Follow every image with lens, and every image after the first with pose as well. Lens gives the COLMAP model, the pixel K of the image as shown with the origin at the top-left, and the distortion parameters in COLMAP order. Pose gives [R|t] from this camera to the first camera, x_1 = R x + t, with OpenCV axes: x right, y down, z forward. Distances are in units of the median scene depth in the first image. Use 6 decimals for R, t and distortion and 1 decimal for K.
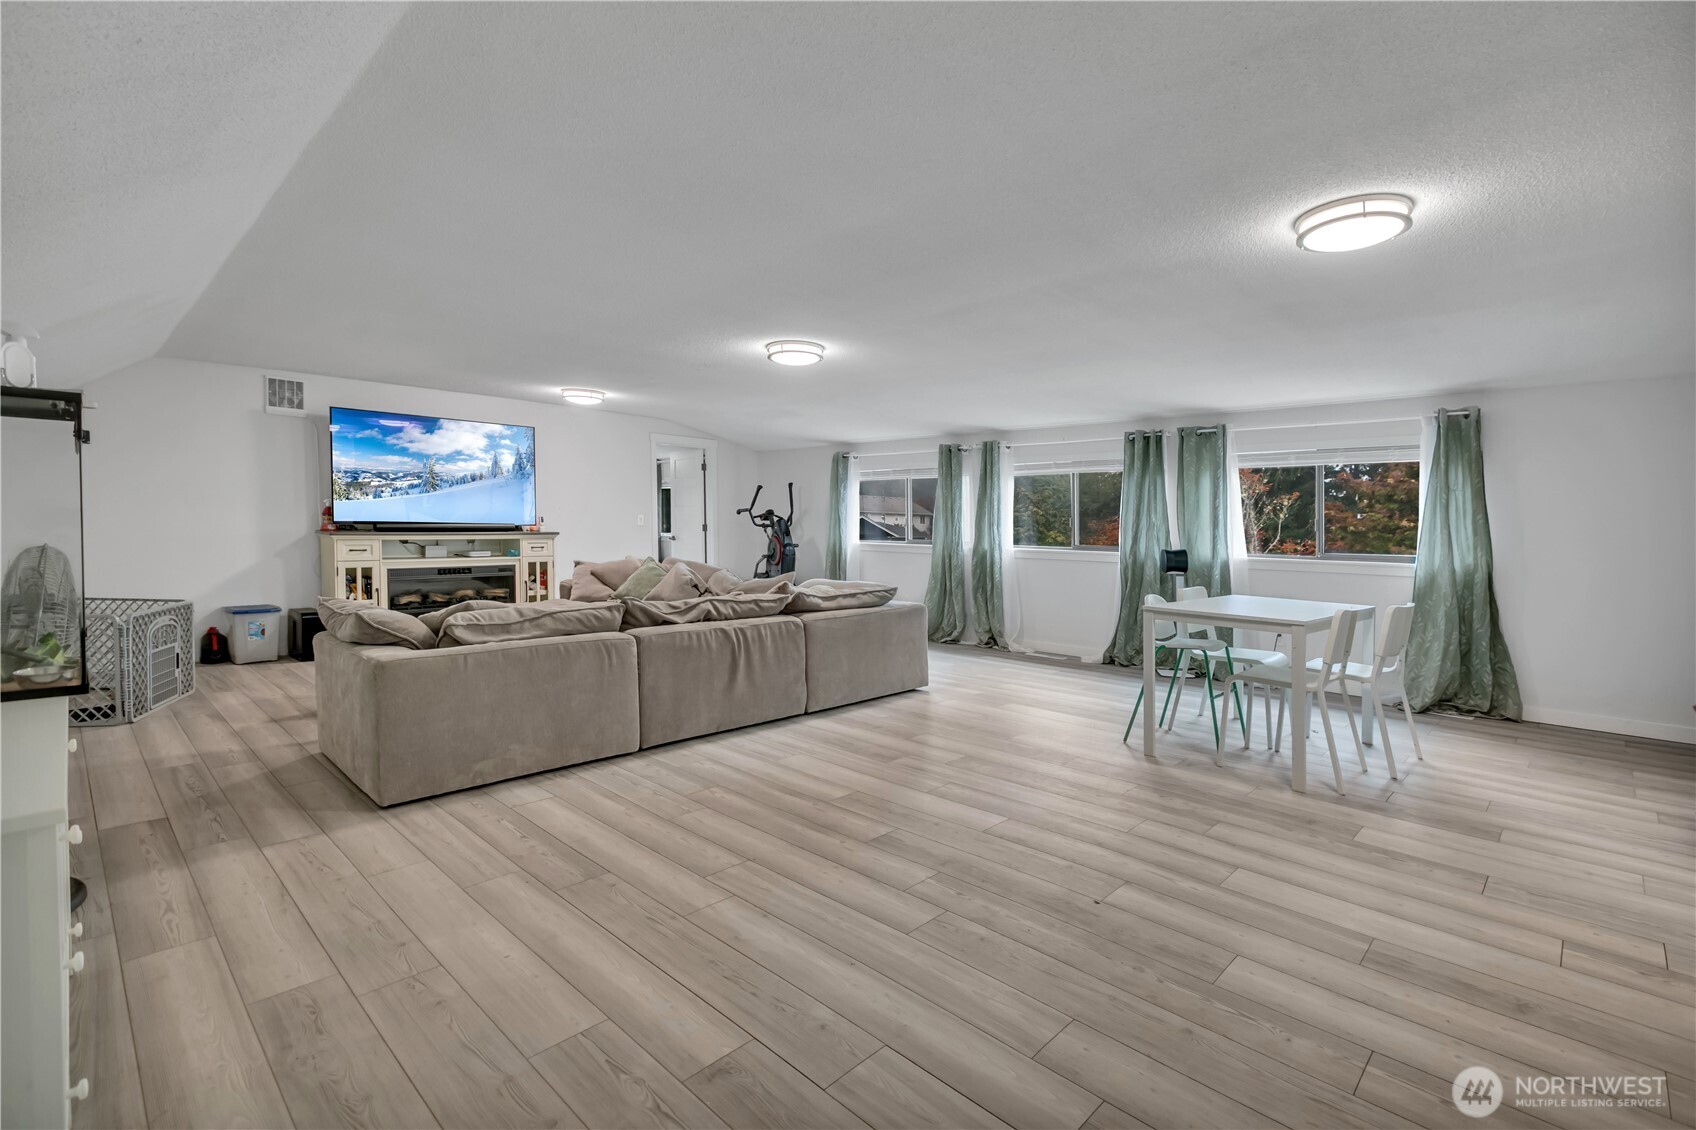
lens RADIAL K [[798.3, 0, 853.6], [0, 798.3, 519.9], [0, 0, 1]] dist [-0.012026, 0.000390]
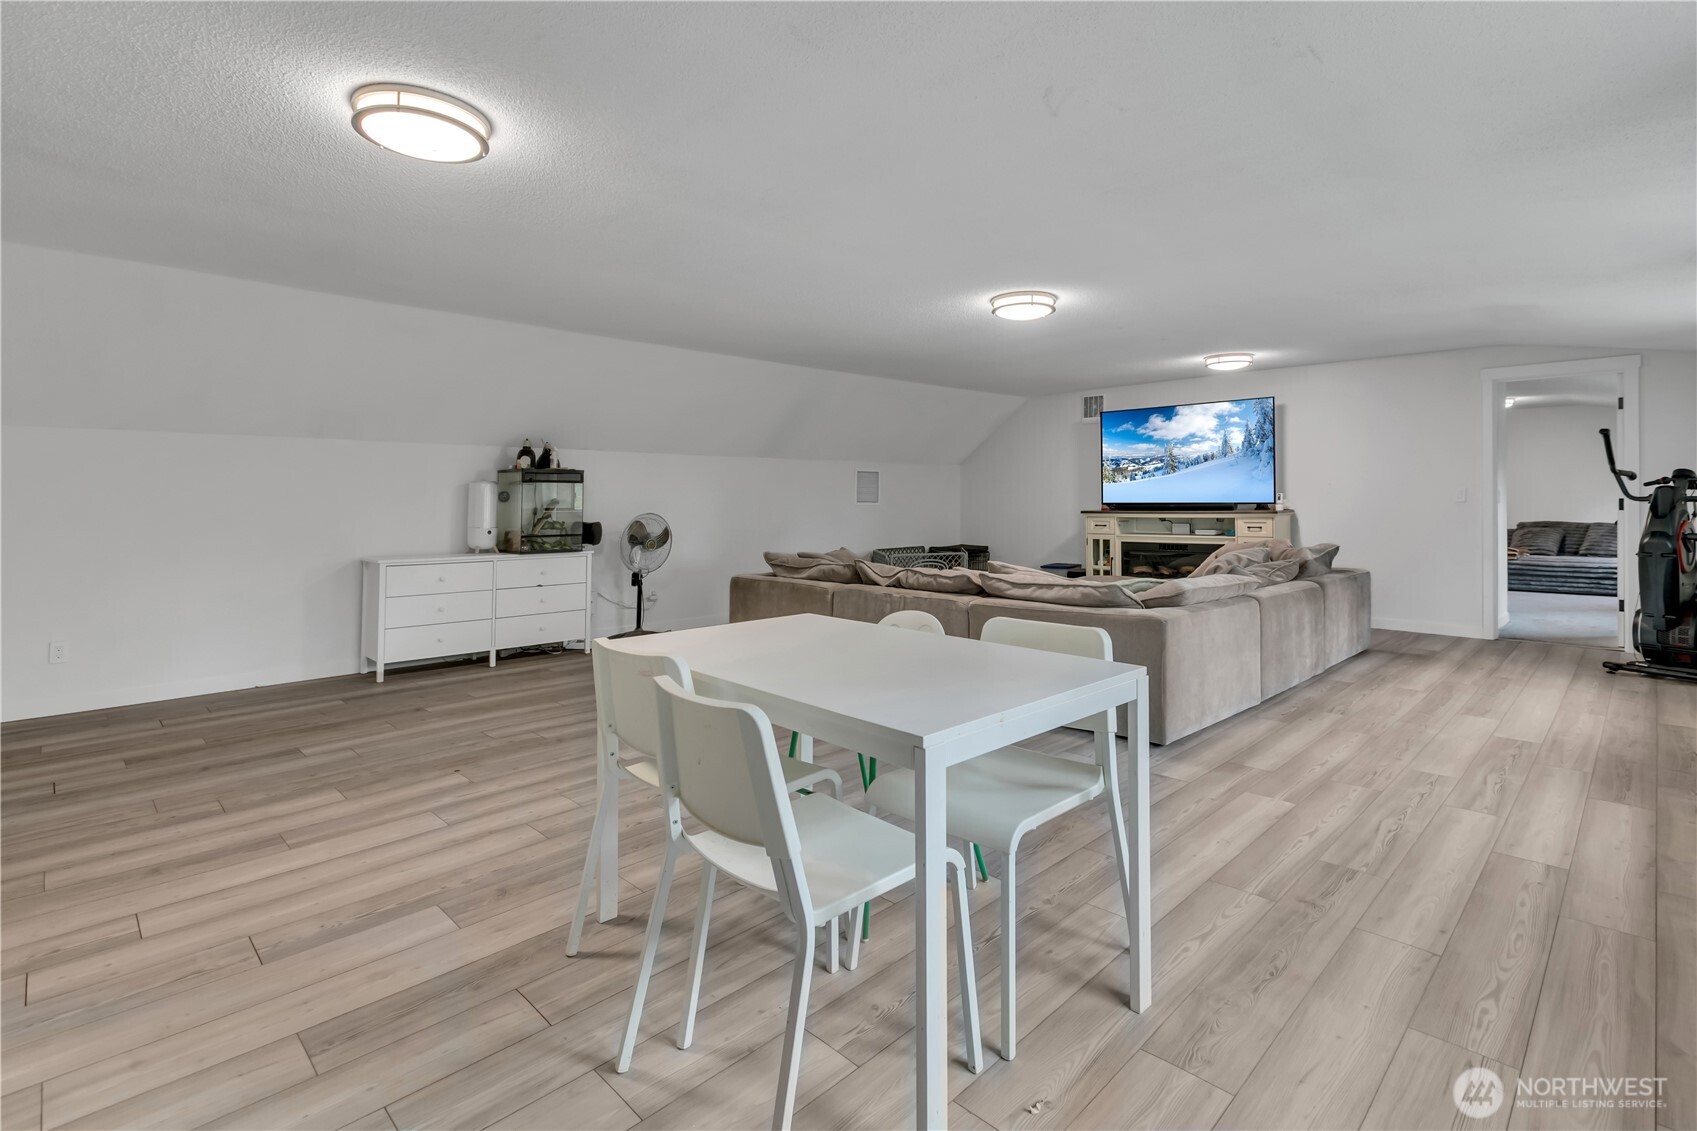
lens RADIAL K [[798.8, 0, 853.1], [0, 798.8, 494.8], [0, 0, 1]] dist [-0.012026, 0.000390]
pose [[-0.002773, -0.007518, -0.999968, 0.567057], [-0.007641, 0.999943, -0.007497, 0.005284], [0.999967, 0.007620, -0.002831, 0.569685]]
